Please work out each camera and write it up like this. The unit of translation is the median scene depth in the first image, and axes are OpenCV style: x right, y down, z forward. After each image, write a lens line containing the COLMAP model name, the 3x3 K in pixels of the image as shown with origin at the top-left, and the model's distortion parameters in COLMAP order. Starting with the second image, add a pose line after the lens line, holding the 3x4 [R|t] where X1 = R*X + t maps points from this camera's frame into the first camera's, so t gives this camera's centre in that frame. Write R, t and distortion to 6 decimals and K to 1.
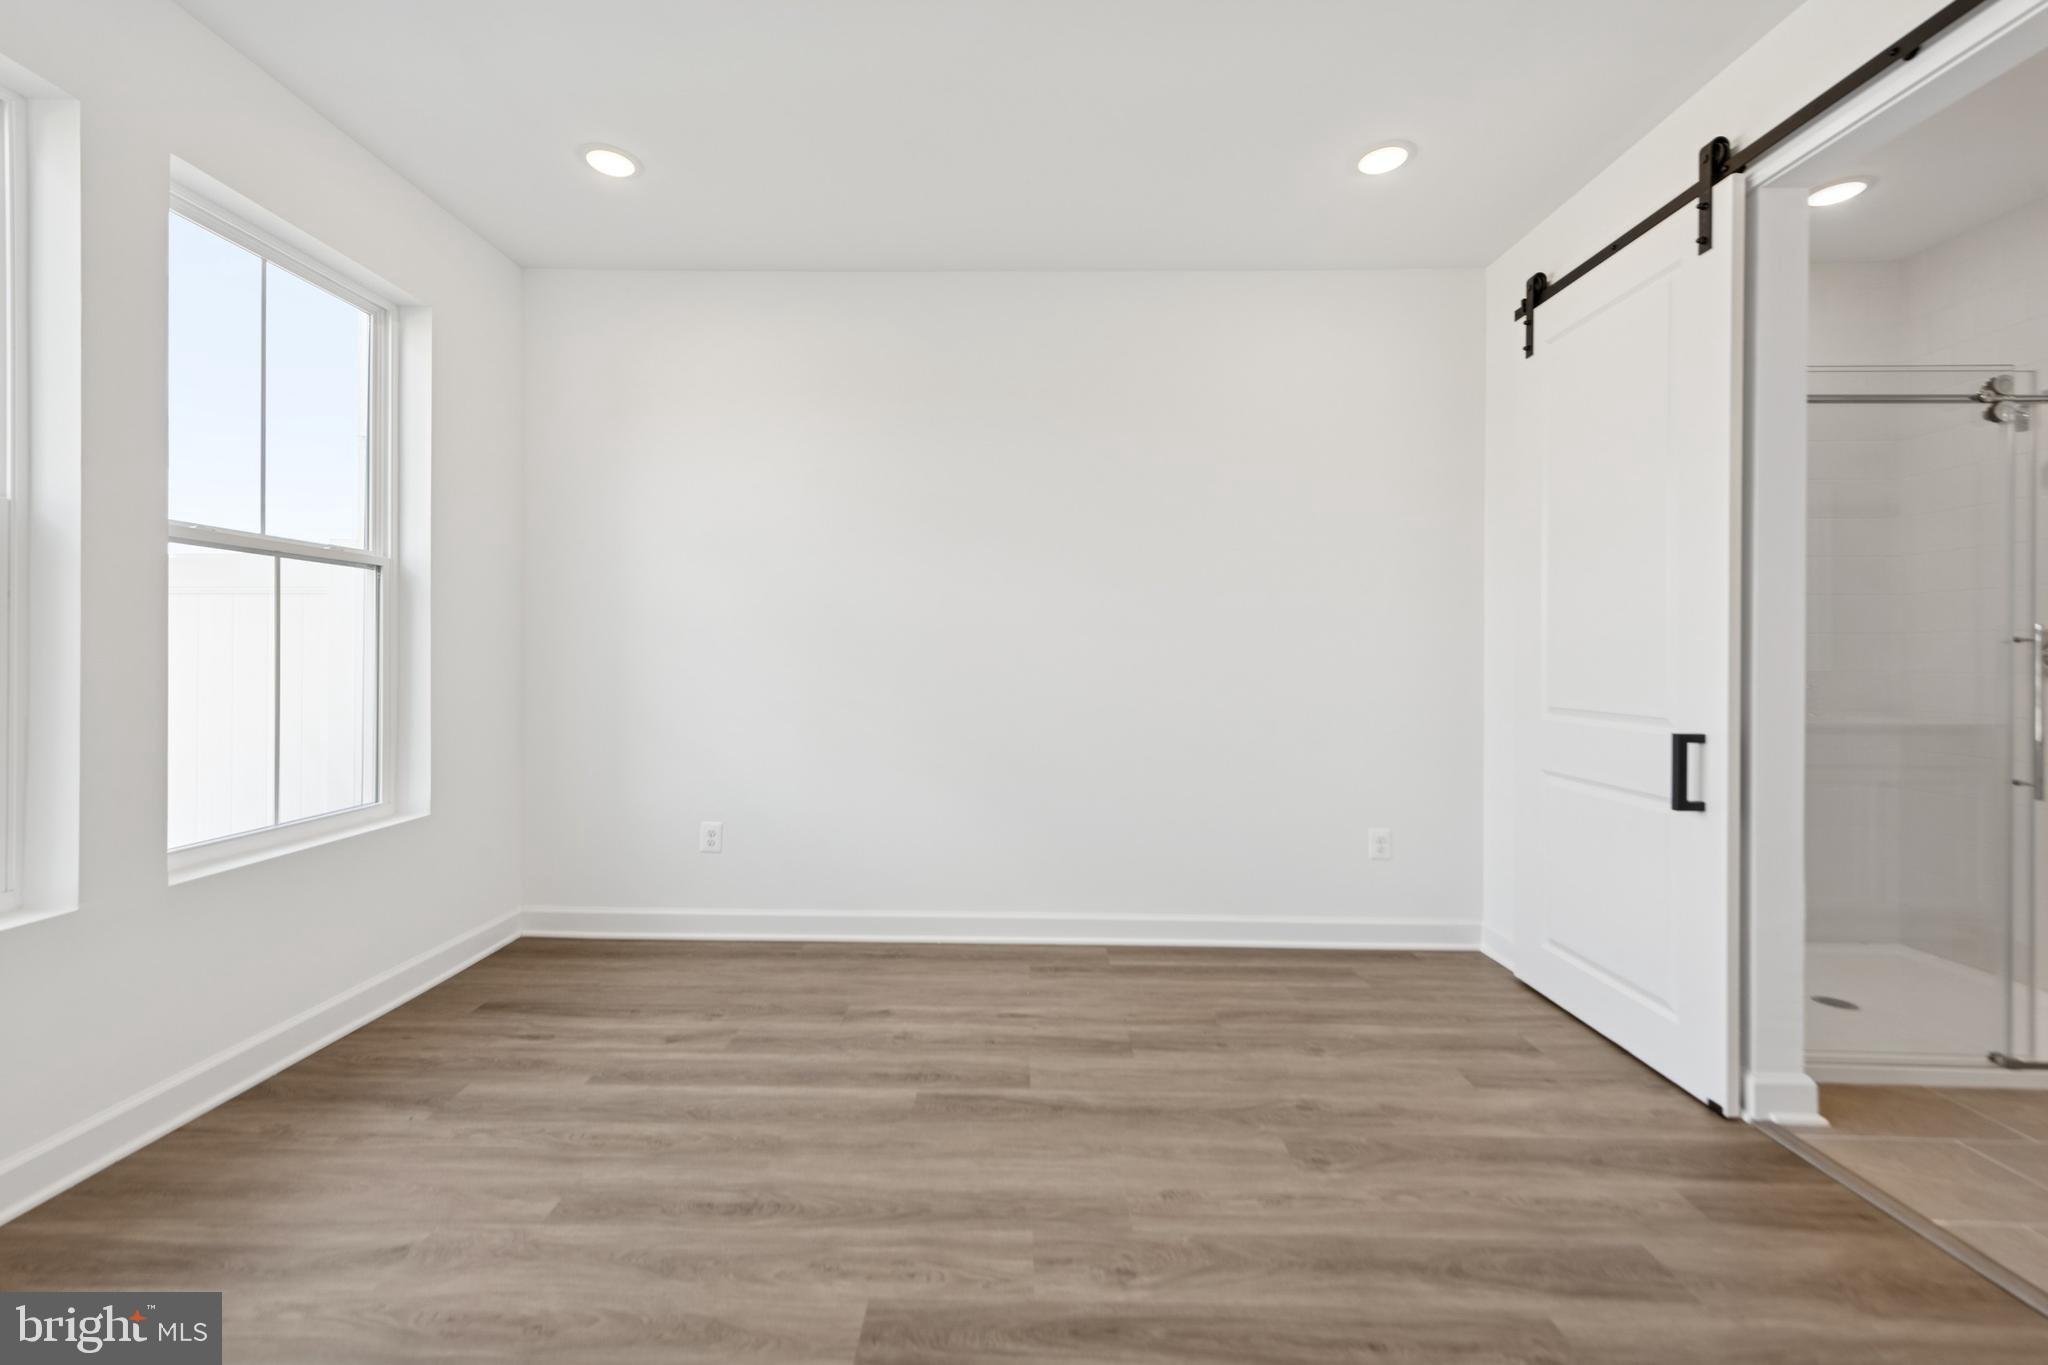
lens RADIAL K [[797.7, 0, 1008.4], [0, 797.7, 657.4], [0, 0, 1]] dist [0.003440, -0.000265]
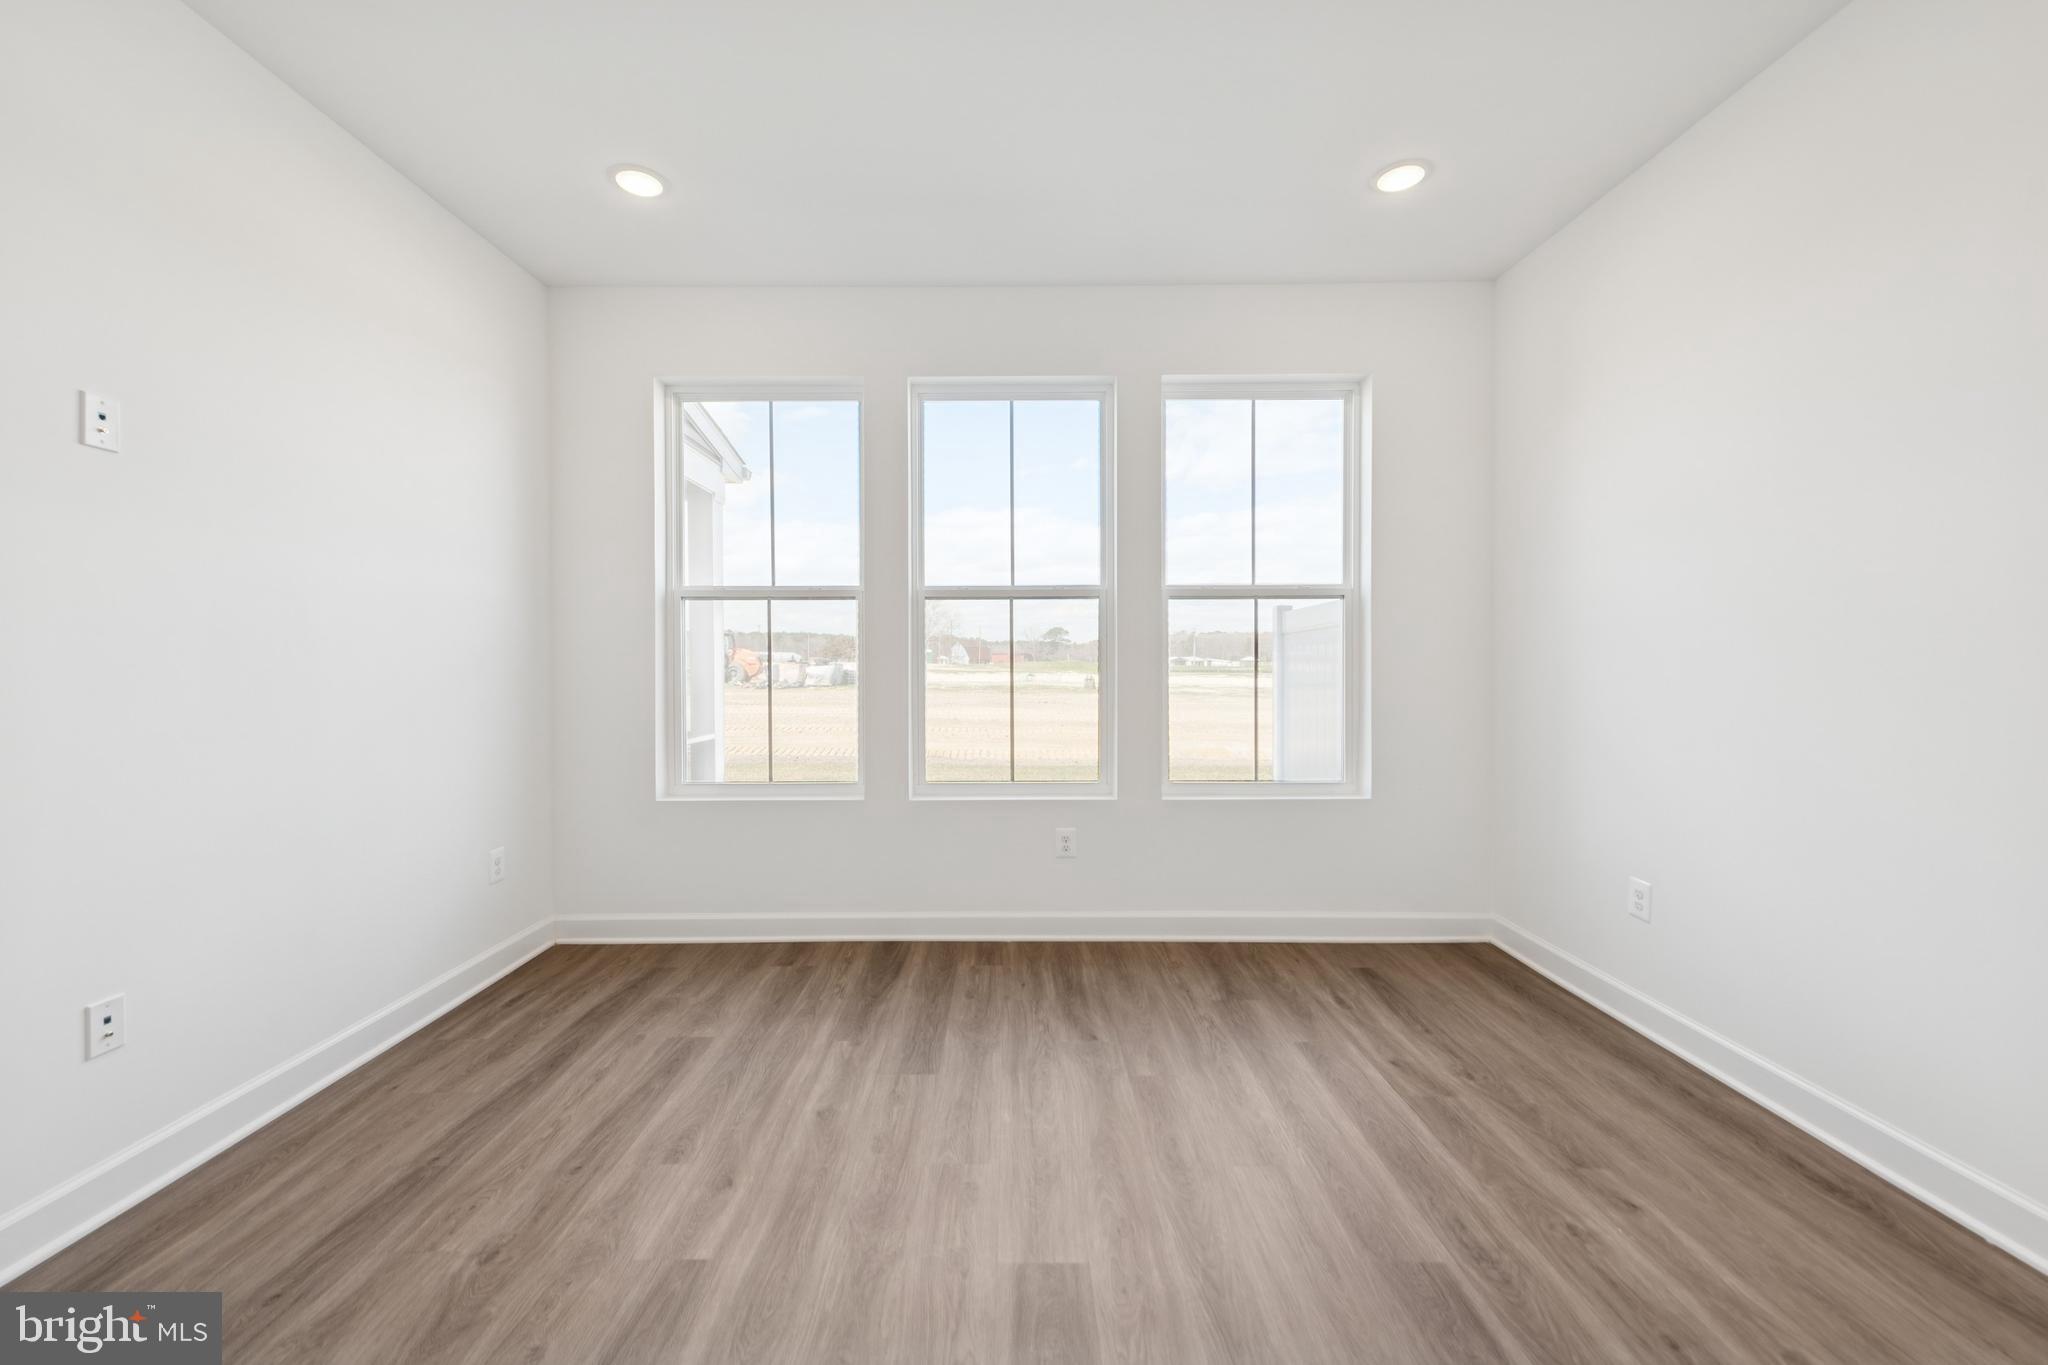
lens RADIAL K [[782.2, 0, 1004.0], [0, 782.2, 675.5], [0, 0, 1]] dist [-0.010647, 0.000067]
pose [[0.017513, 0.009900, -0.999798, 0.489351], [0.001366, 0.999950, 0.009925, -0.000134], [0.999846, -0.001540, 0.017499, 0.492619]]
